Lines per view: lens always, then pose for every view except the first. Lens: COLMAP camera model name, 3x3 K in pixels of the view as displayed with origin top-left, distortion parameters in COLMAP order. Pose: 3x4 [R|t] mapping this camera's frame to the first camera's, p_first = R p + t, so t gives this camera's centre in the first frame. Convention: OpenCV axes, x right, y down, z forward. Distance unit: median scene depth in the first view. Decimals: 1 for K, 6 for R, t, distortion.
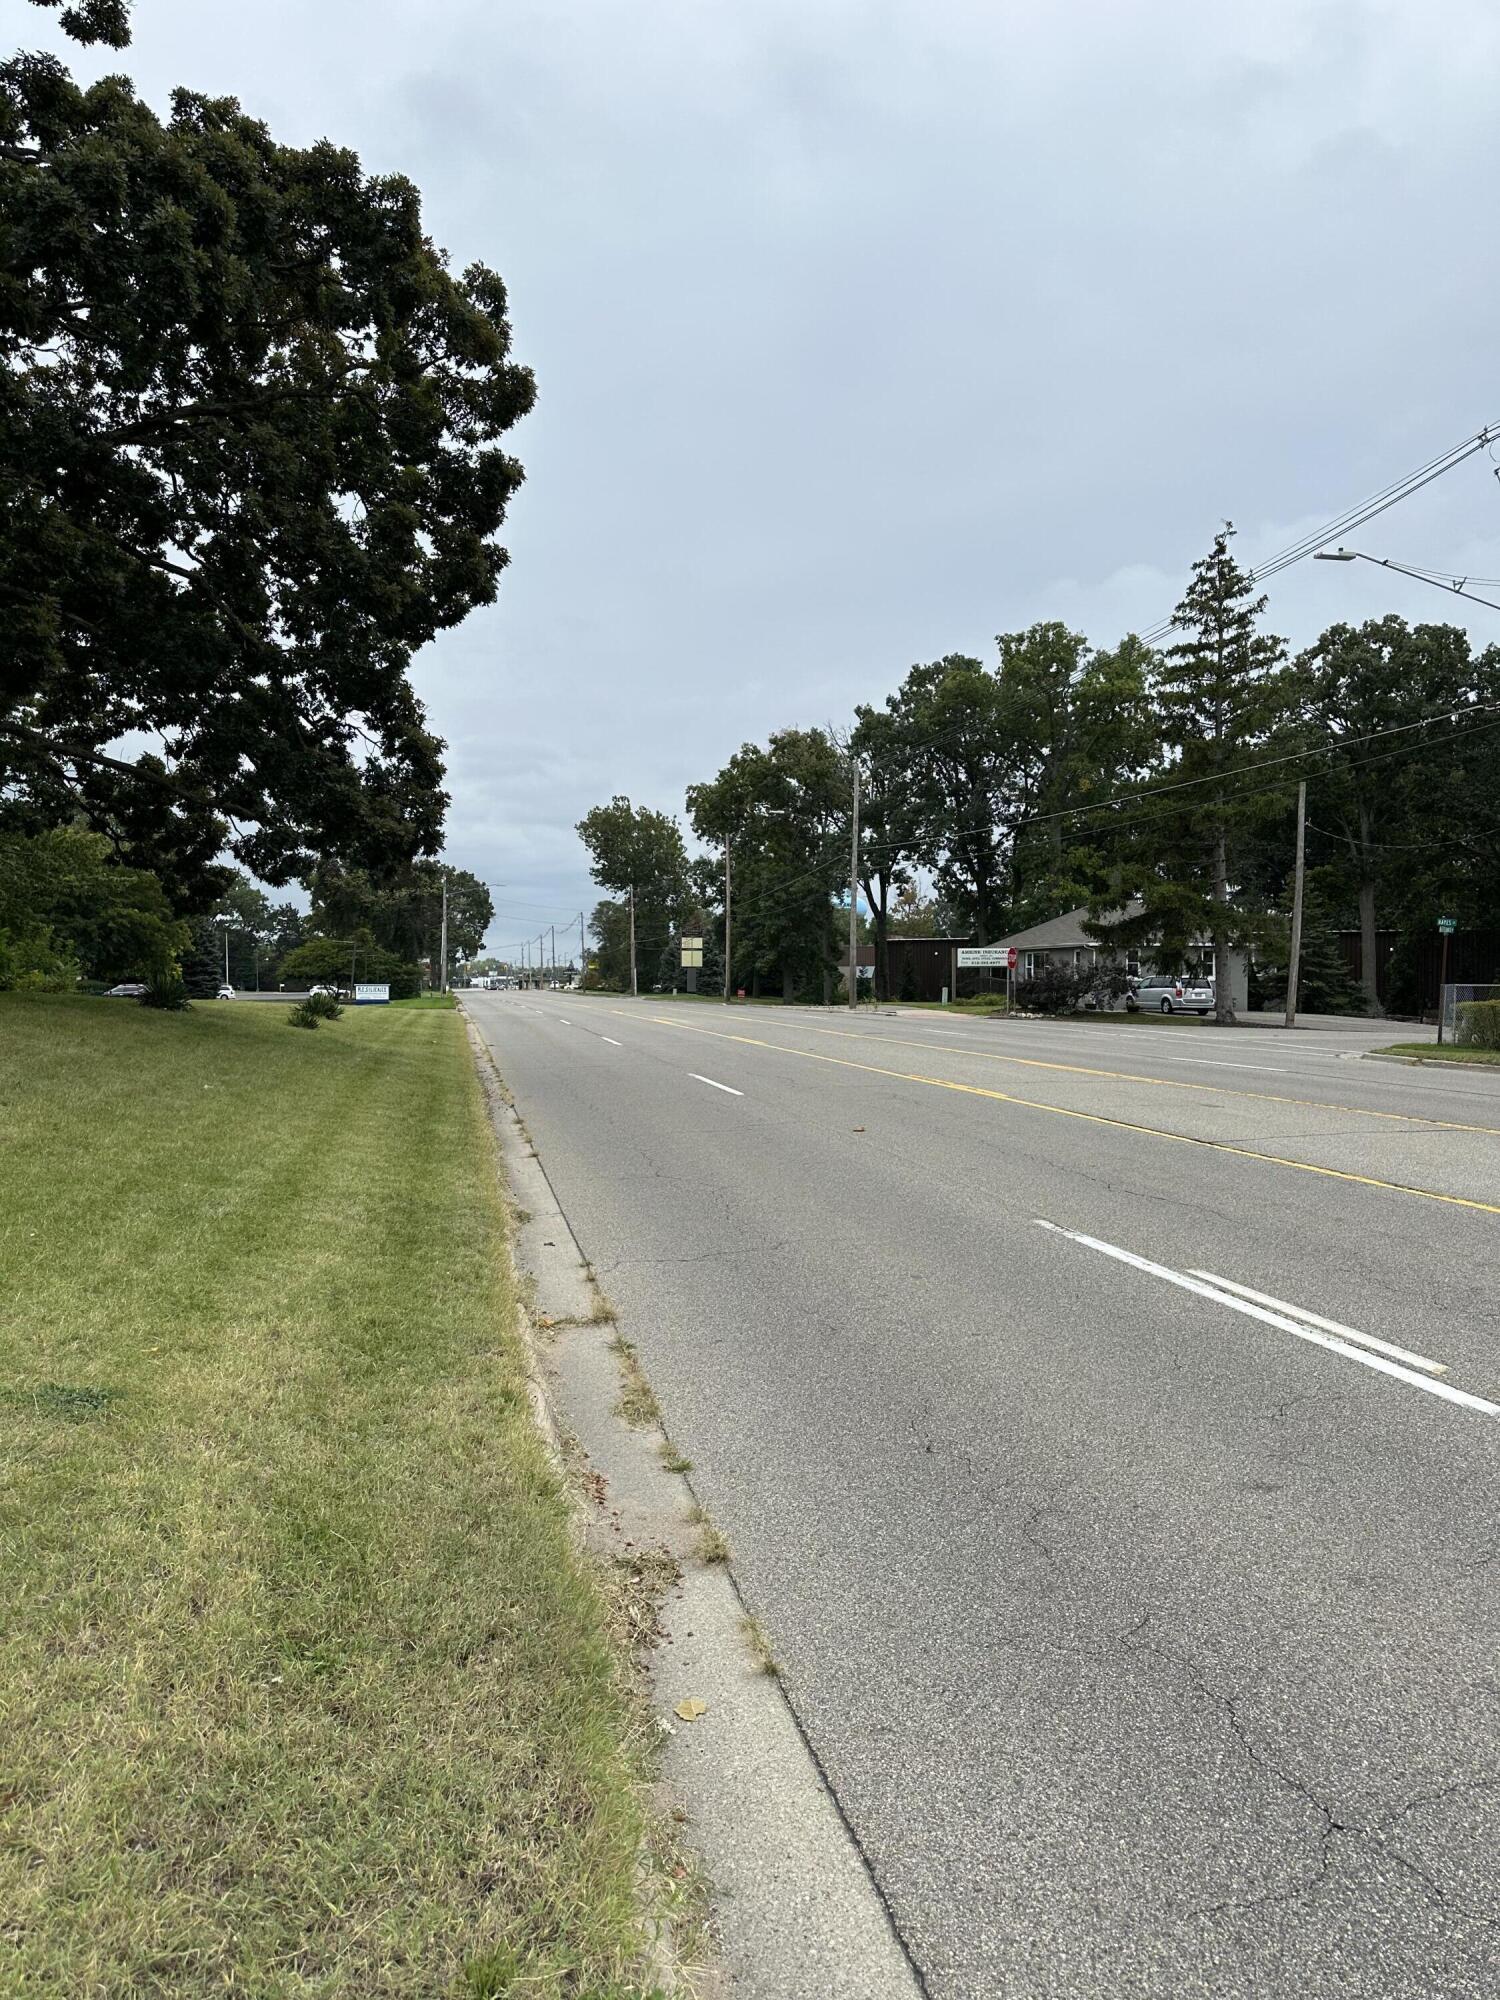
lens RADIAL K [[1391.5, 0, 757.1], [0, 1391.5, 998.8], [0, 0, 1]] dist [0.037553, -0.044911]
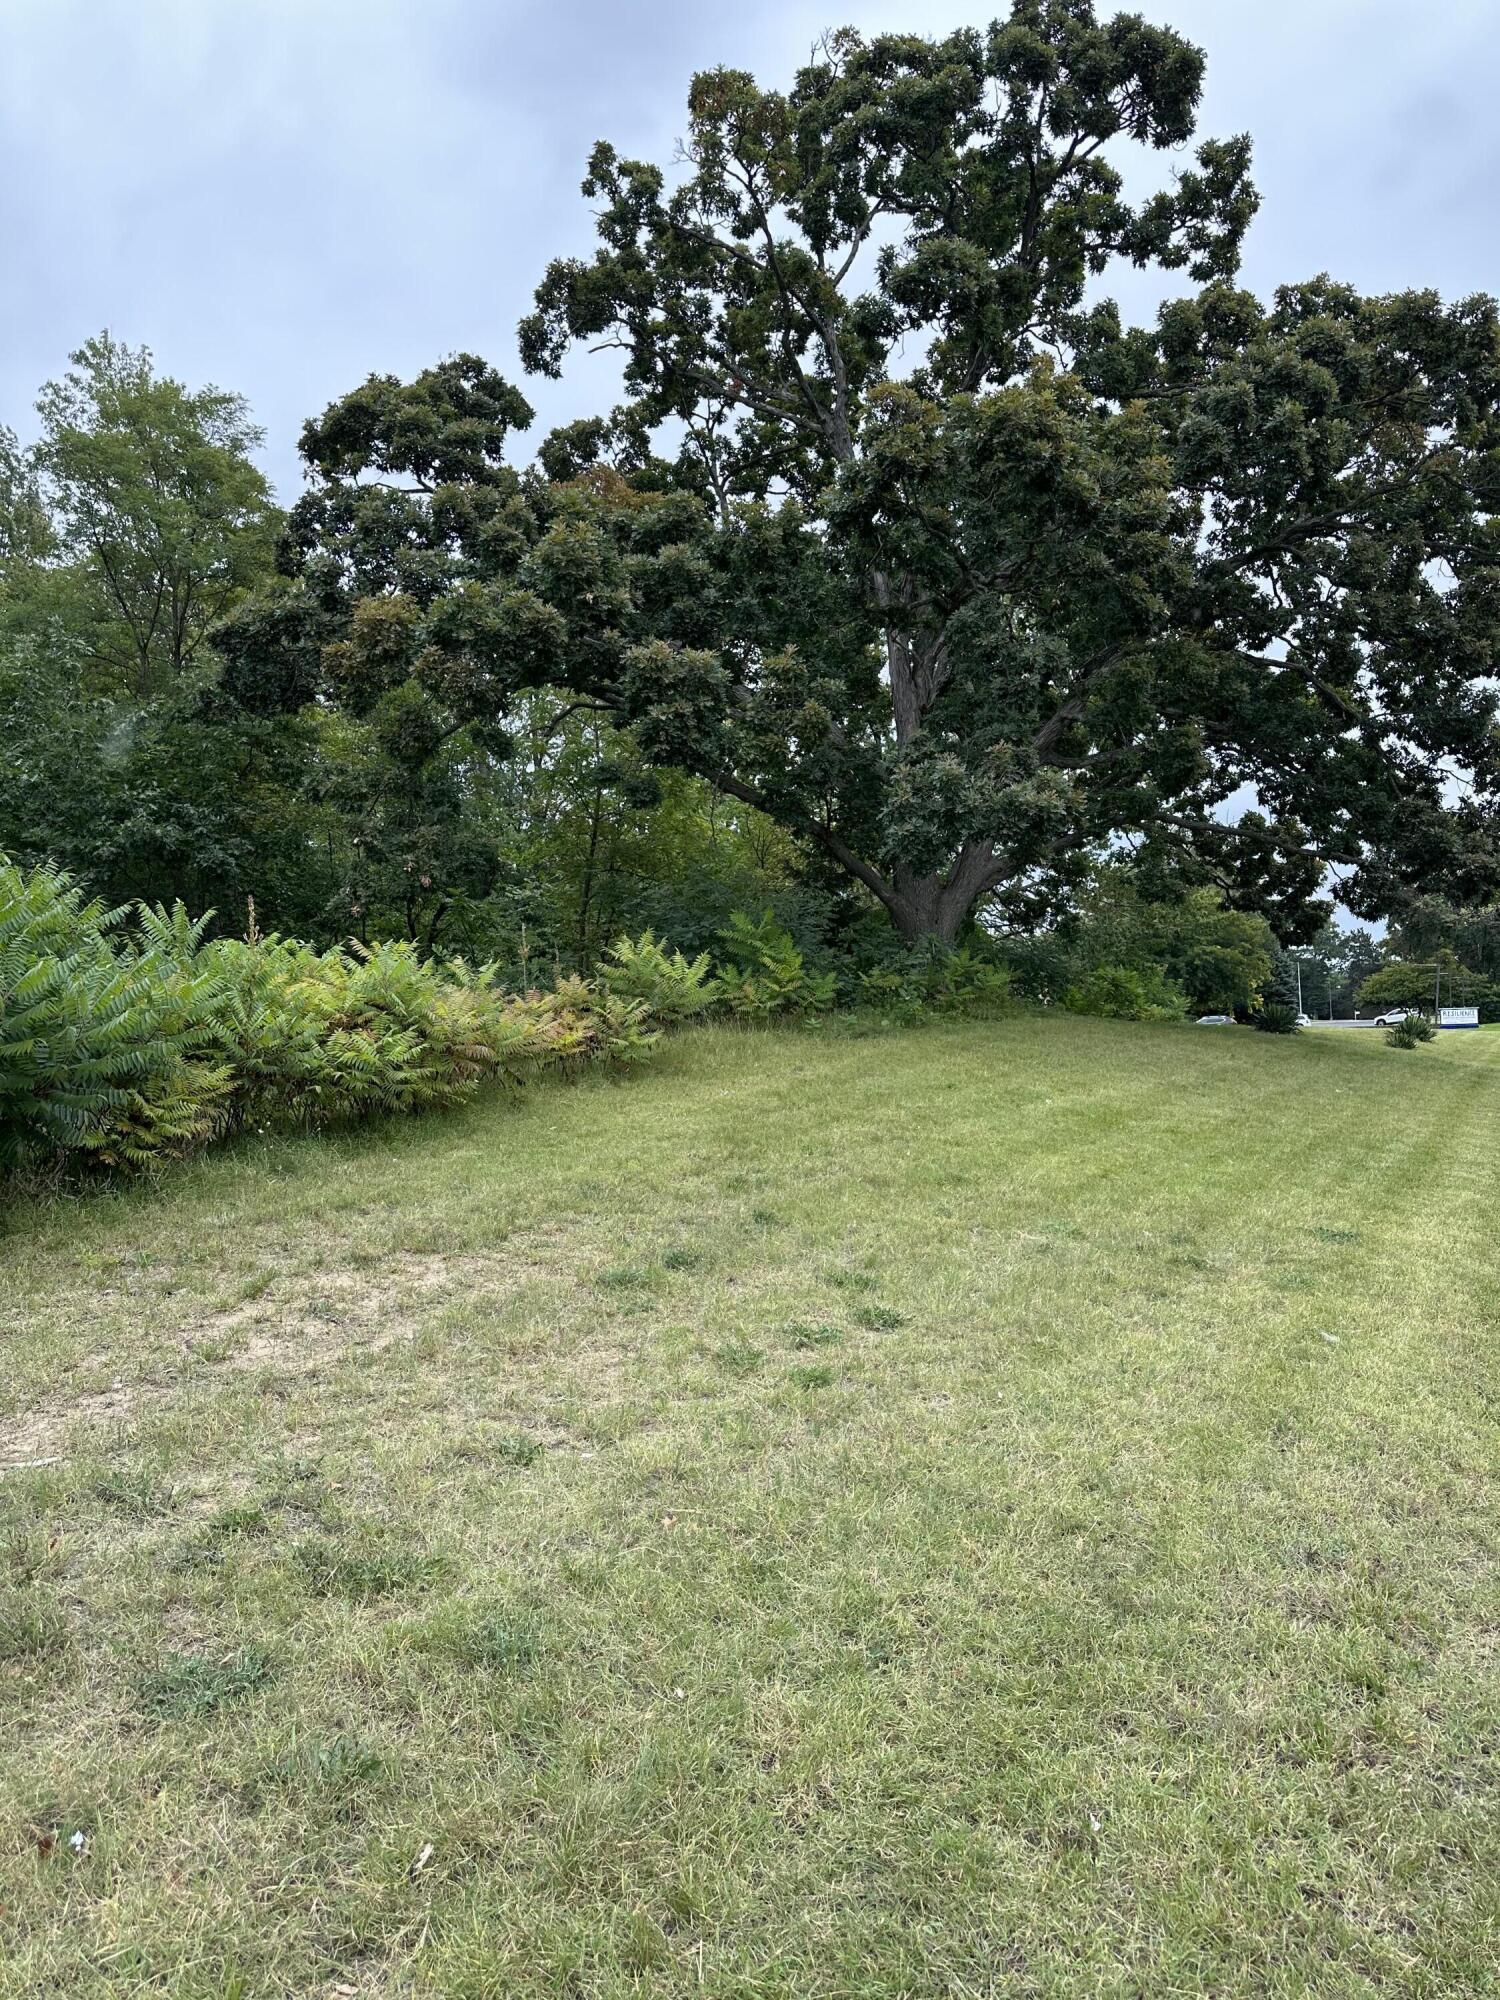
lens RADIAL K [[1391.5, 0, 760.0], [0, 1391.5, 993.2], [0, 0, 1]] dist [0.037553, -0.044911]
pose [[0.744645, -0.039670, -0.666281, 0.027001], [0.023027, 0.999165, -0.033755, 0.003268], [0.667063, 0.009793, 0.744937, -0.131700]]
